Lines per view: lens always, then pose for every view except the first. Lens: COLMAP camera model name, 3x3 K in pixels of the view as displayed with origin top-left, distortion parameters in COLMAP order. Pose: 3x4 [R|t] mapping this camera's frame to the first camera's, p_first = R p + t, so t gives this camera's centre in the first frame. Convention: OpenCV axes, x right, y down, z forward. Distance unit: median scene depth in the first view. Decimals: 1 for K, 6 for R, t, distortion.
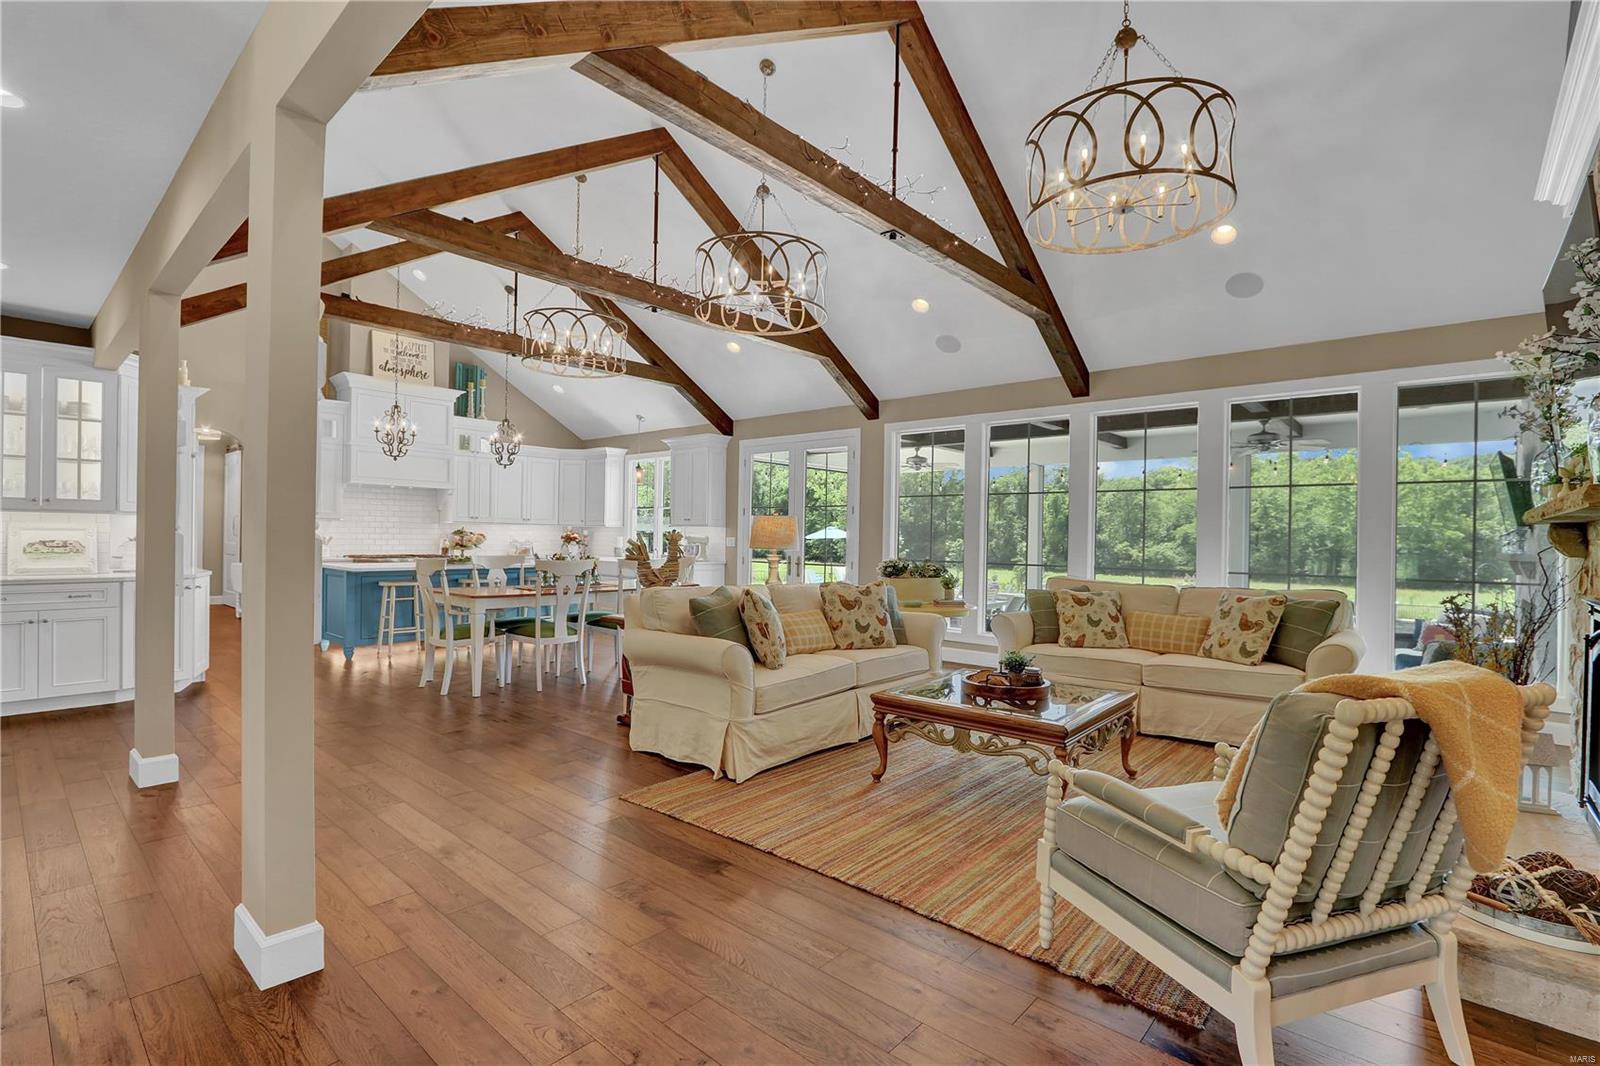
lens RADIAL K [[738.2, 0, 798.1], [0, 738.2, 537.1], [0, 0, 1]] dist [-0.015400, -0.000169]
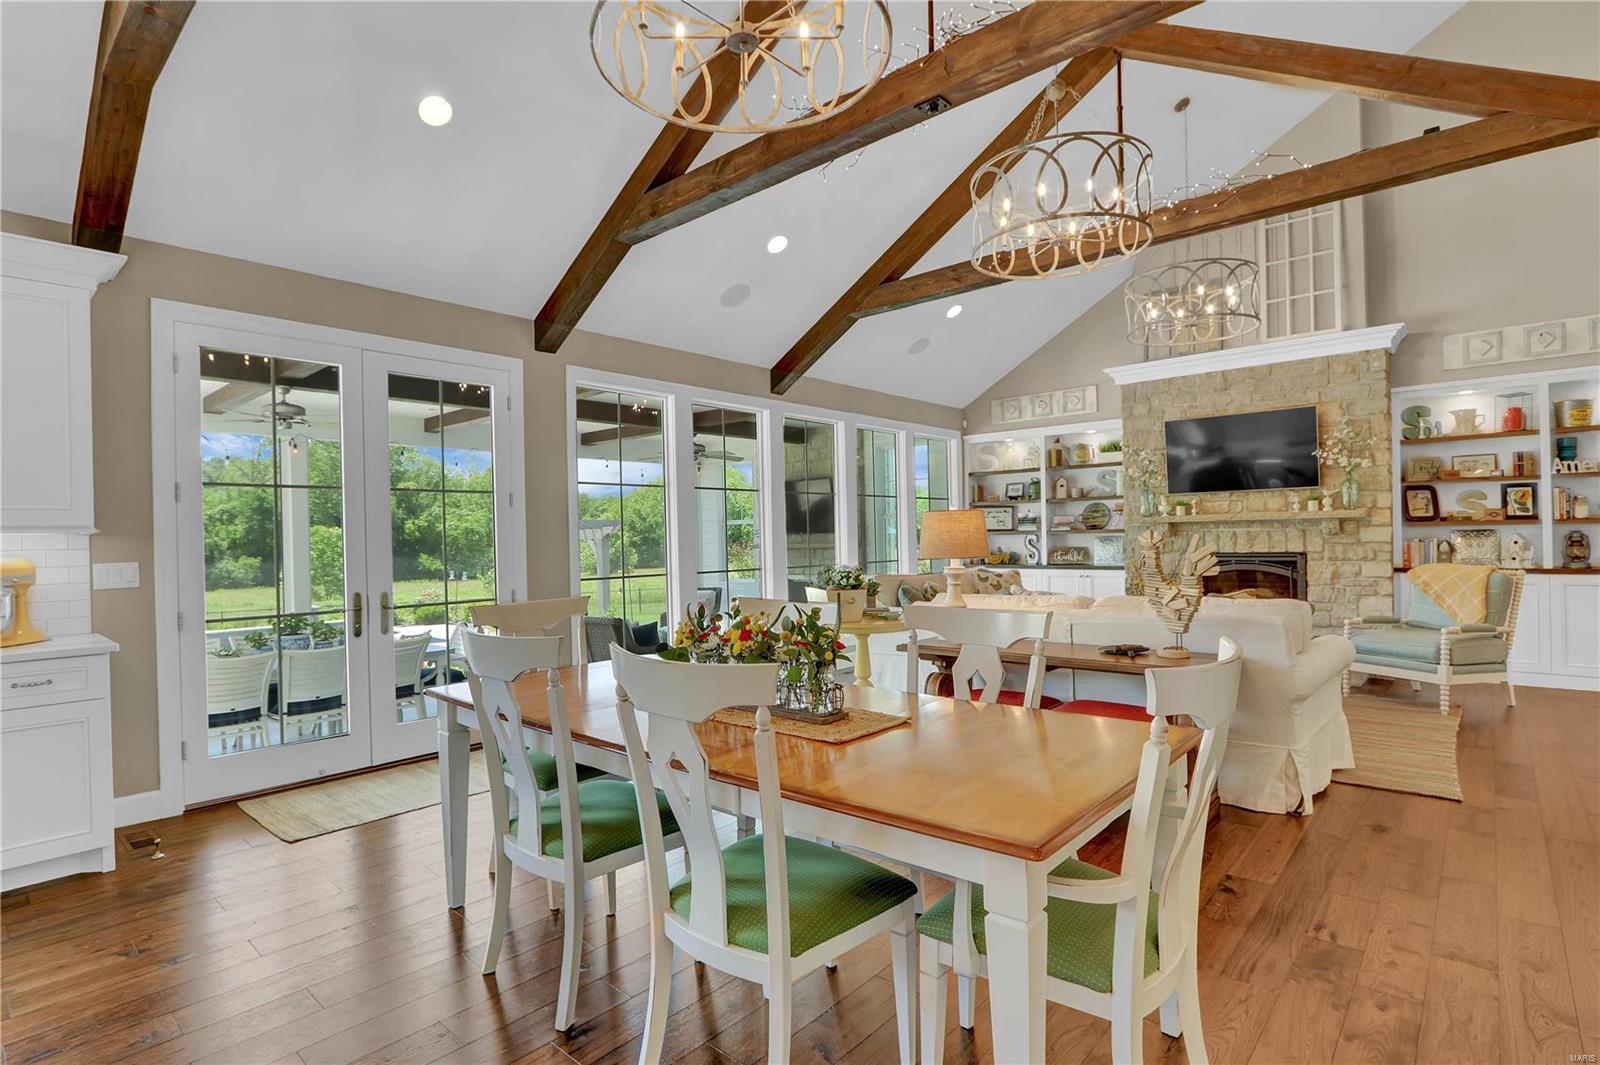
lens RADIAL K [[779.0, 0, 800.0], [0, 779.0, 532.5], [0, 0, 1]] dist [-0.013886, 0.000776]
pose [[-0.001206, -0.011147, 0.999937, -0.451673], [0.021010, 0.999717, 0.011170, -0.011039], [-0.999779, 0.021022, -0.000971, 0.670451]]
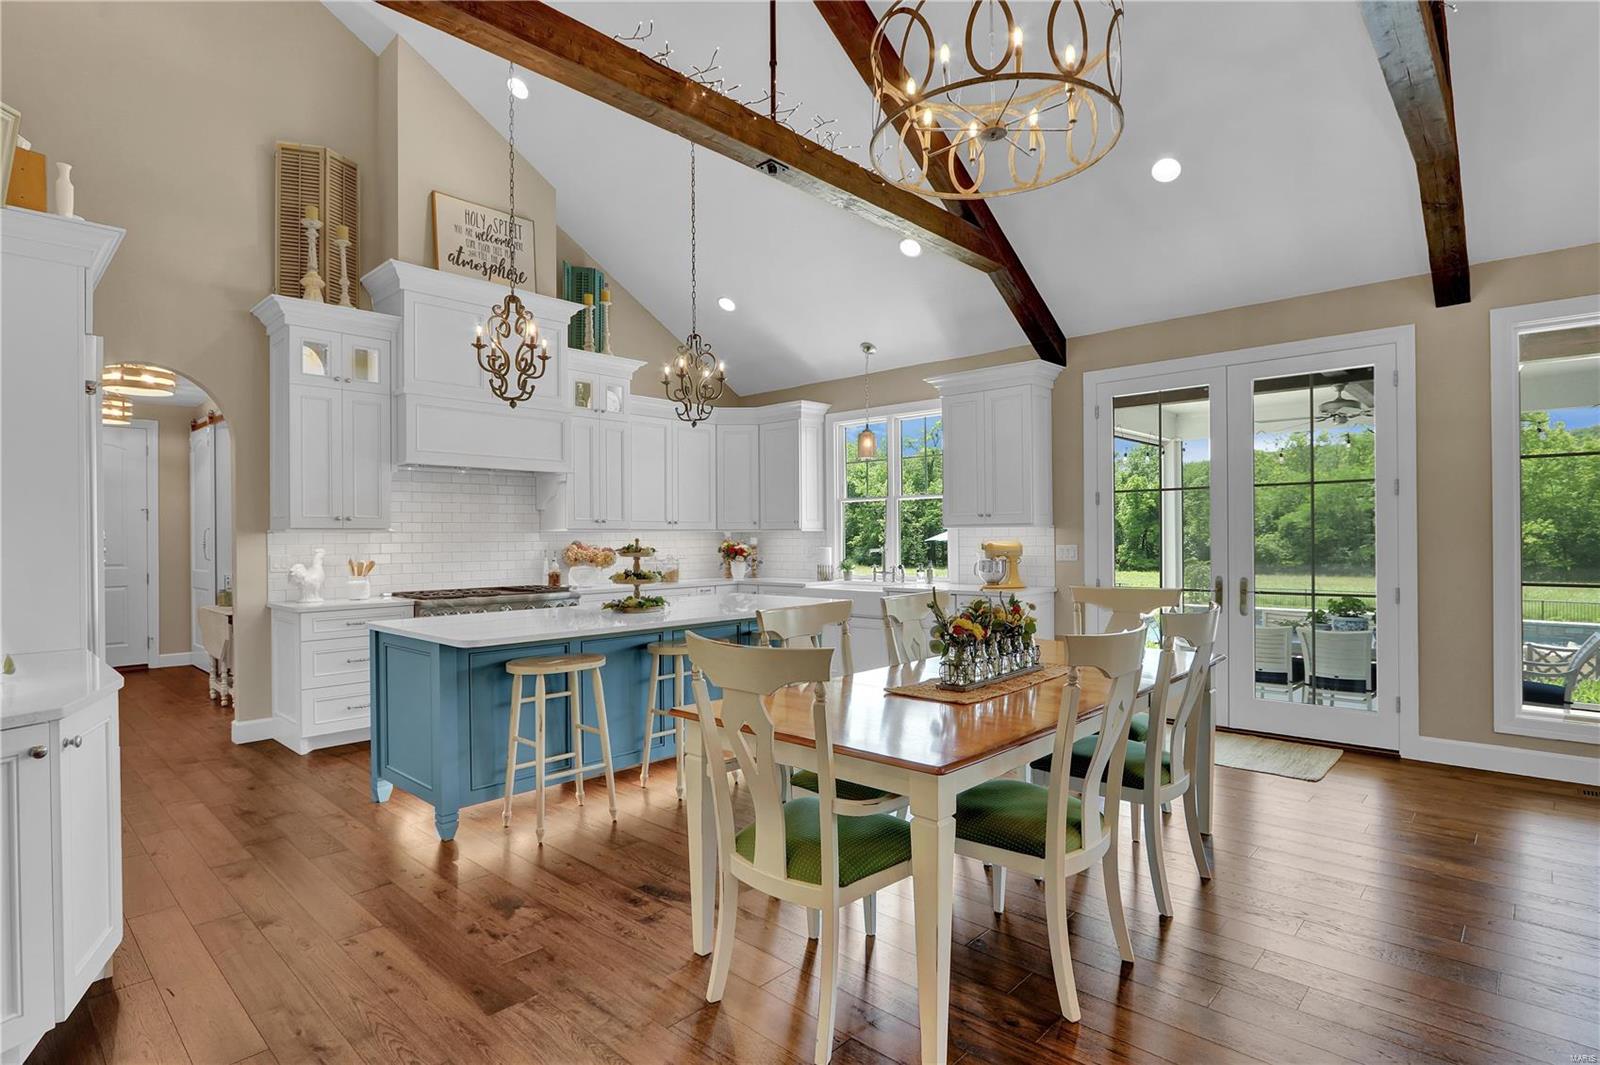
lens RADIAL K [[819.1, 0, 800.0], [0, 819.1, 532.5], [0, 0, 1]] dist [-0.016355, -0.000136]
pose [[0.999194, -0.024234, -0.031995, -0.273394], [0.024006, 0.999684, -0.007472, -0.009063], [0.032166, 0.006698, 0.999460, 0.368065]]
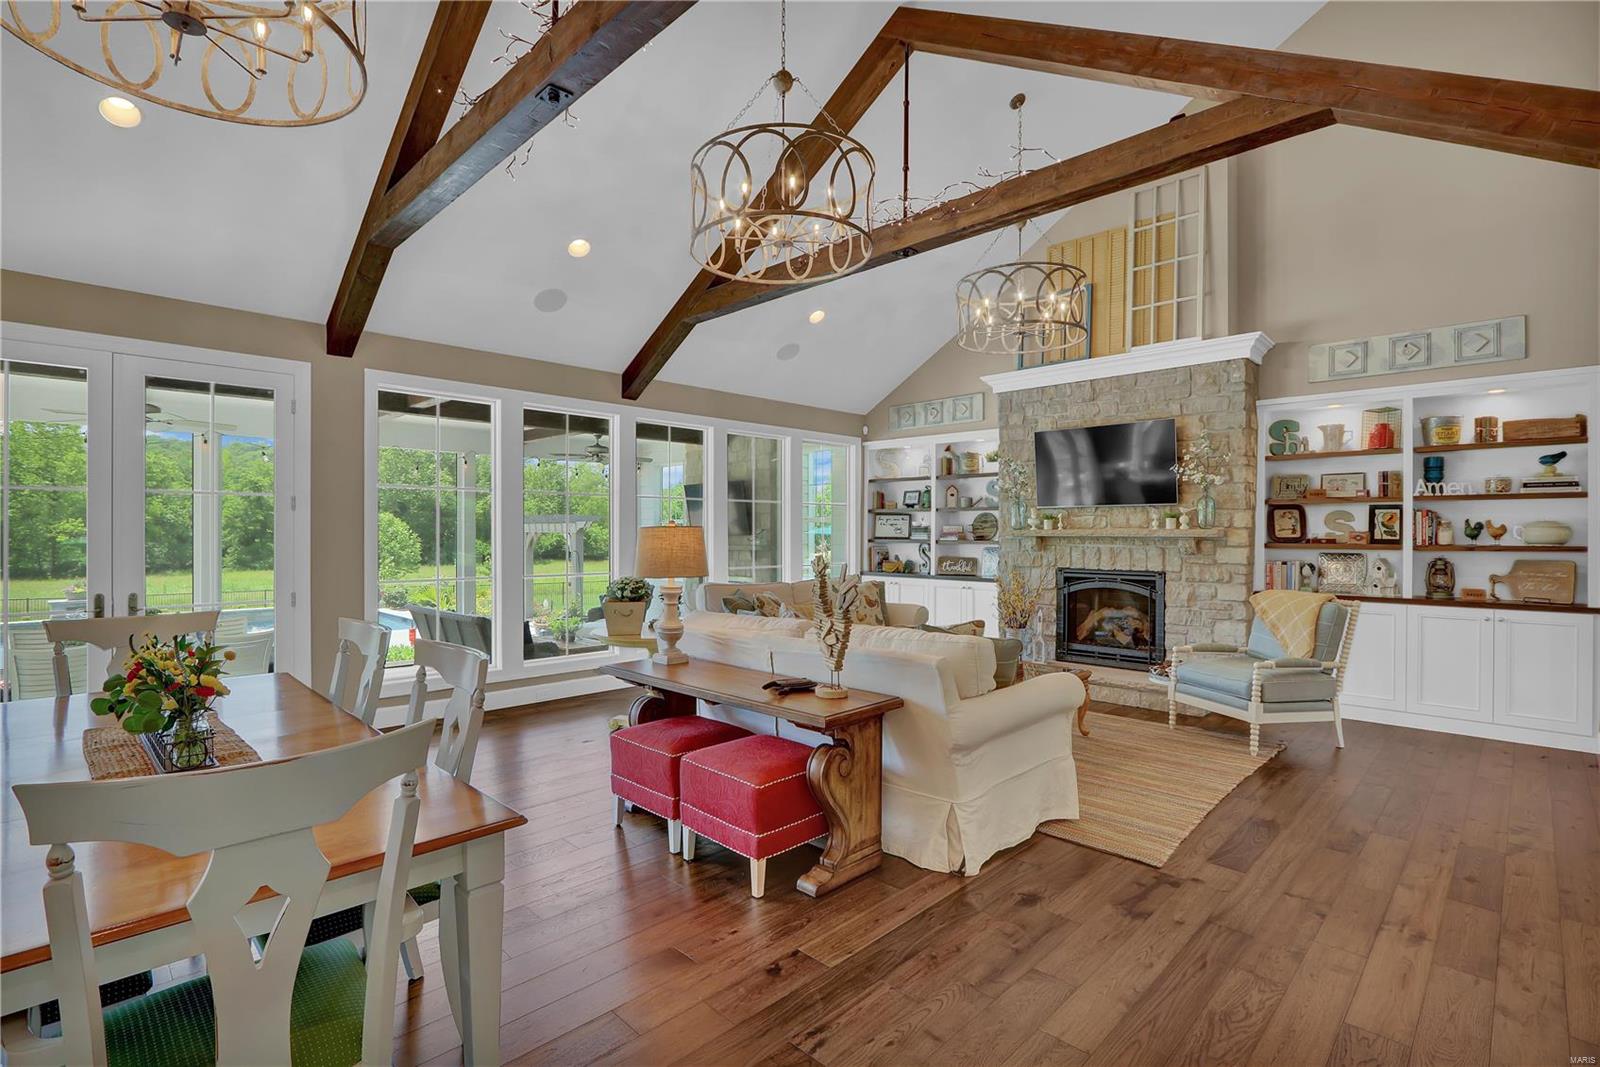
lens RADIAL K [[745.2, 0, 792.9], [0, 745.2, 530.4], [0, 0, 1]] dist [-0.014680, -0.000067]
pose [[0.055357, -0.014261, 0.998365, -0.409198], [-0.001085, 0.999897, 0.014344, -0.020100], [-0.998466, -0.001877, 0.055336, 0.500997]]
